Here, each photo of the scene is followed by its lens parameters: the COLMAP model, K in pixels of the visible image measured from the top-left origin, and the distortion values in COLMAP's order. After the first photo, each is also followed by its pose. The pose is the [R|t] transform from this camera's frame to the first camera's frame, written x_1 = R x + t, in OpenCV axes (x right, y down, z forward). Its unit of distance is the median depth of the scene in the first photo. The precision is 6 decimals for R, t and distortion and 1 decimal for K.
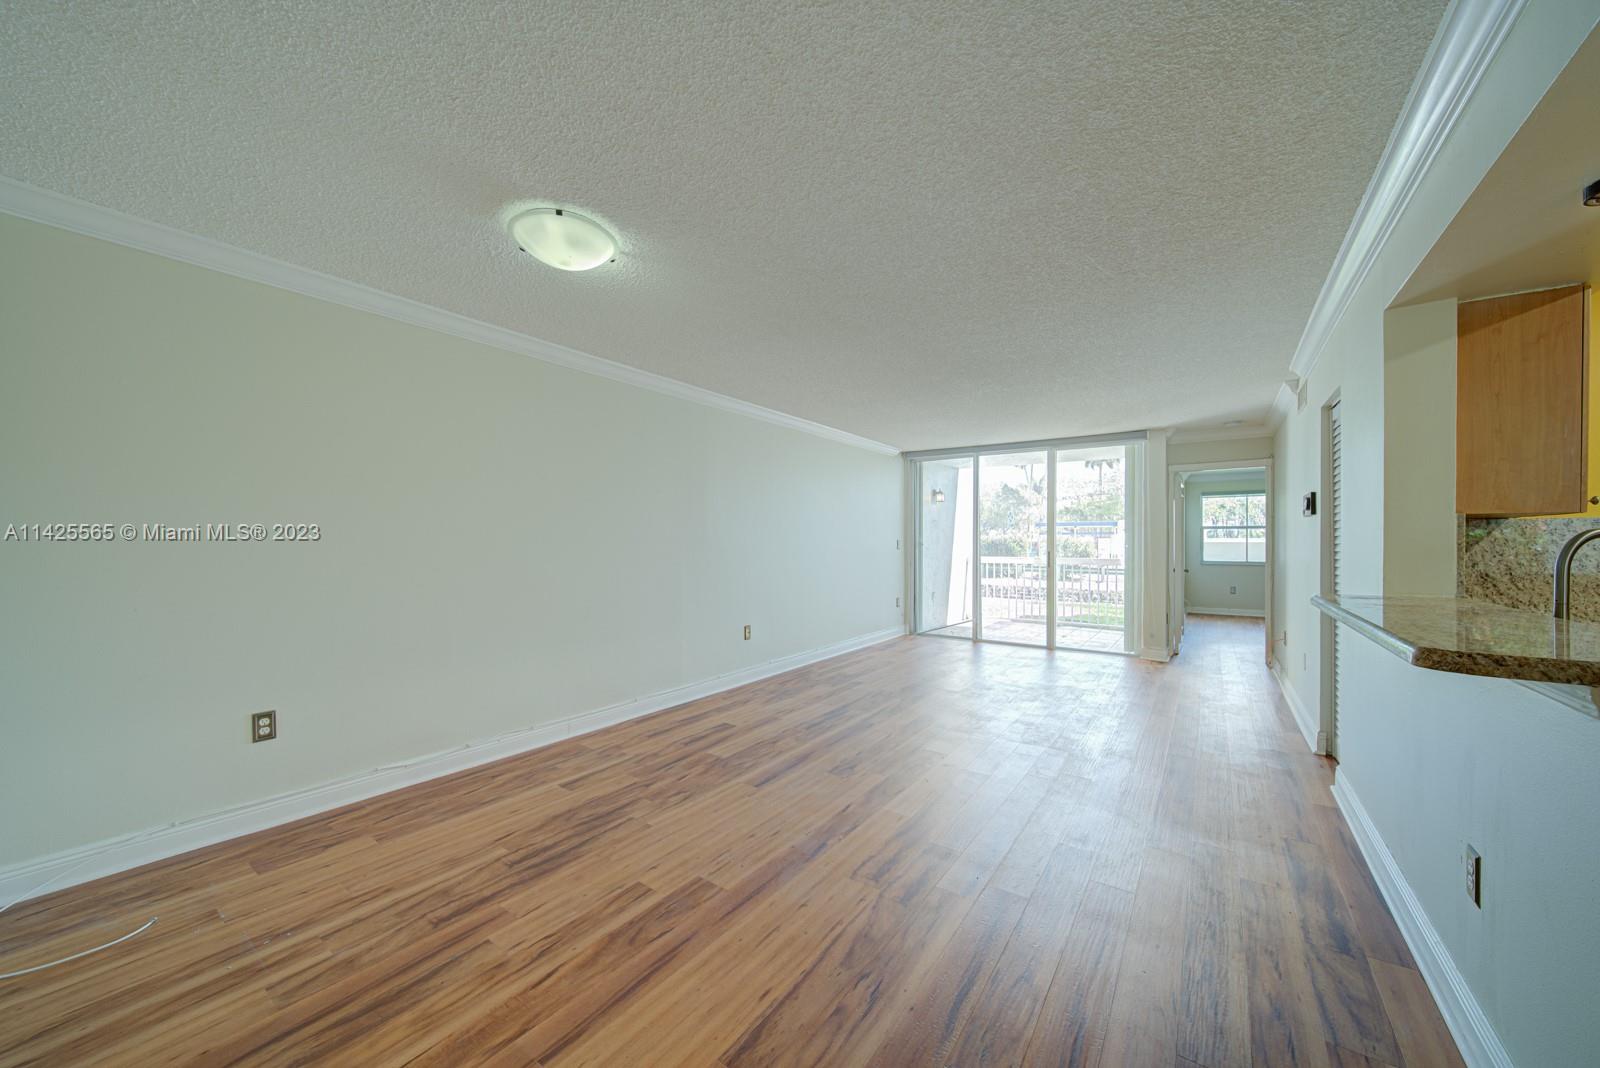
lens RADIAL K [[586.5, 0, 799.4], [0, 586.5, 545.4], [0, 0, 1]] dist [0.022321, -0.000149]
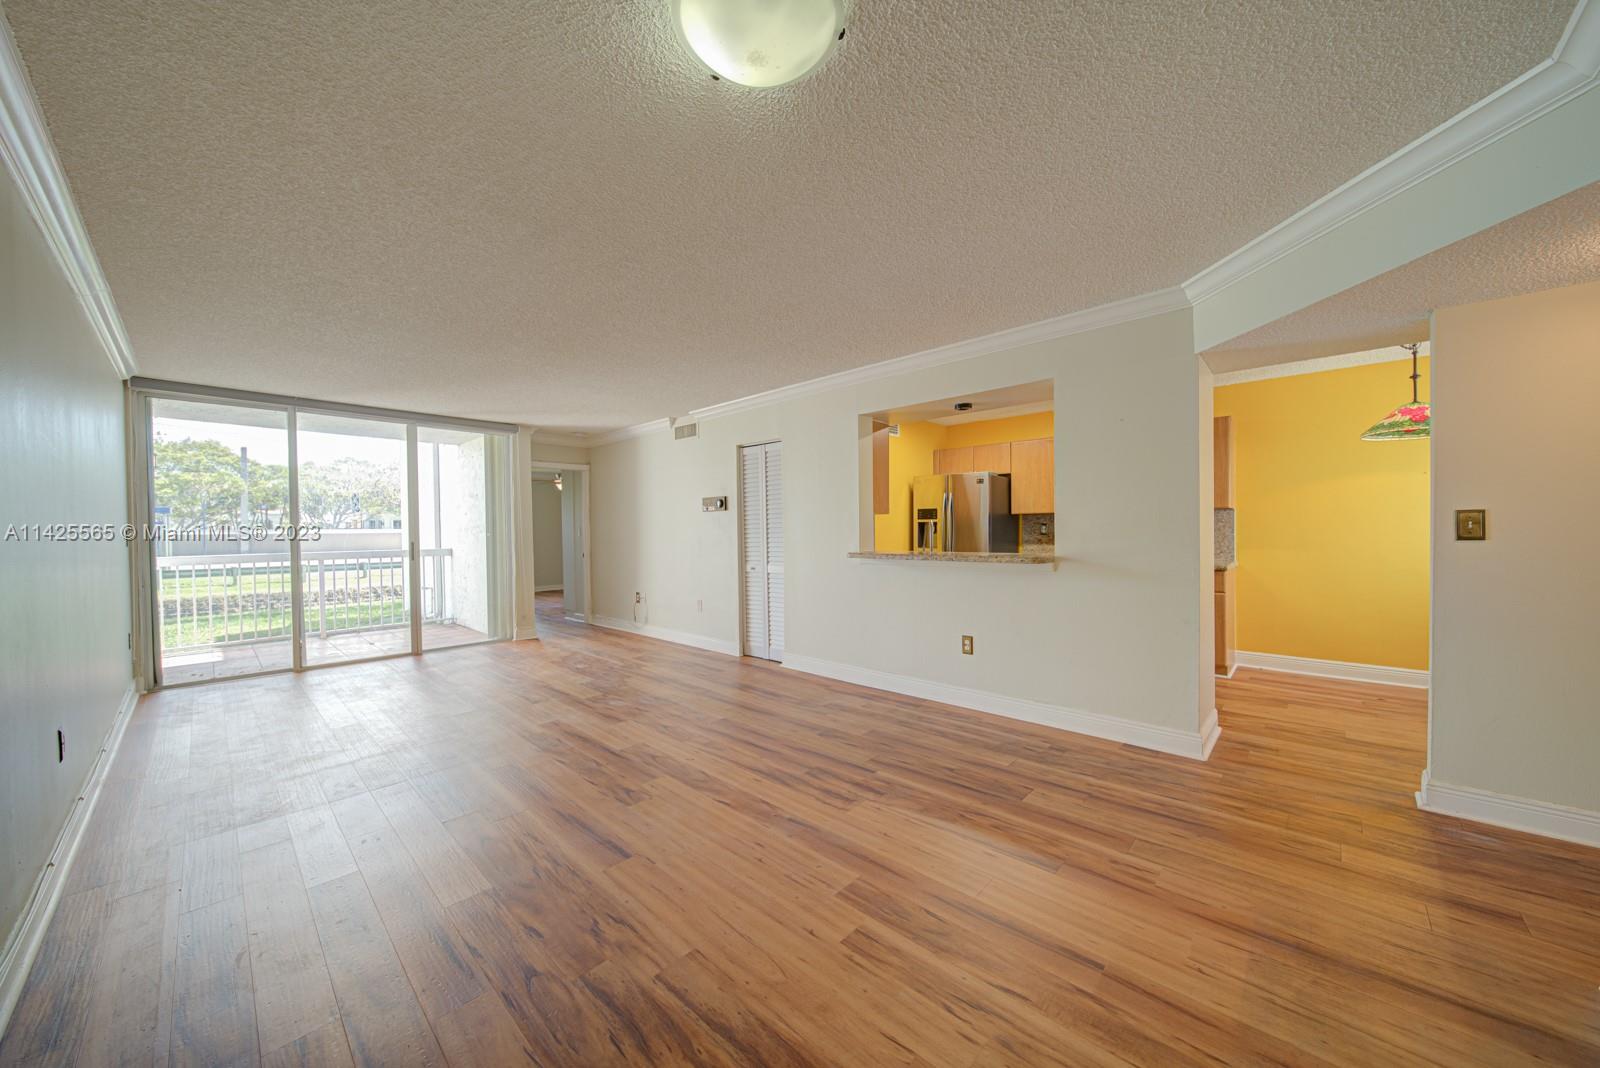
lens RADIAL K [[586.9, 0, 812.7], [0, 586.9, 536.6], [0, 0, 1]] dist [0.000477, -0.000097]
pose [[0.081346, -0.009358, 0.996642, -0.840356], [0.016603, 0.999830, 0.008033, 0.012716], [-0.996548, 0.015894, 0.081487, 0.767178]]
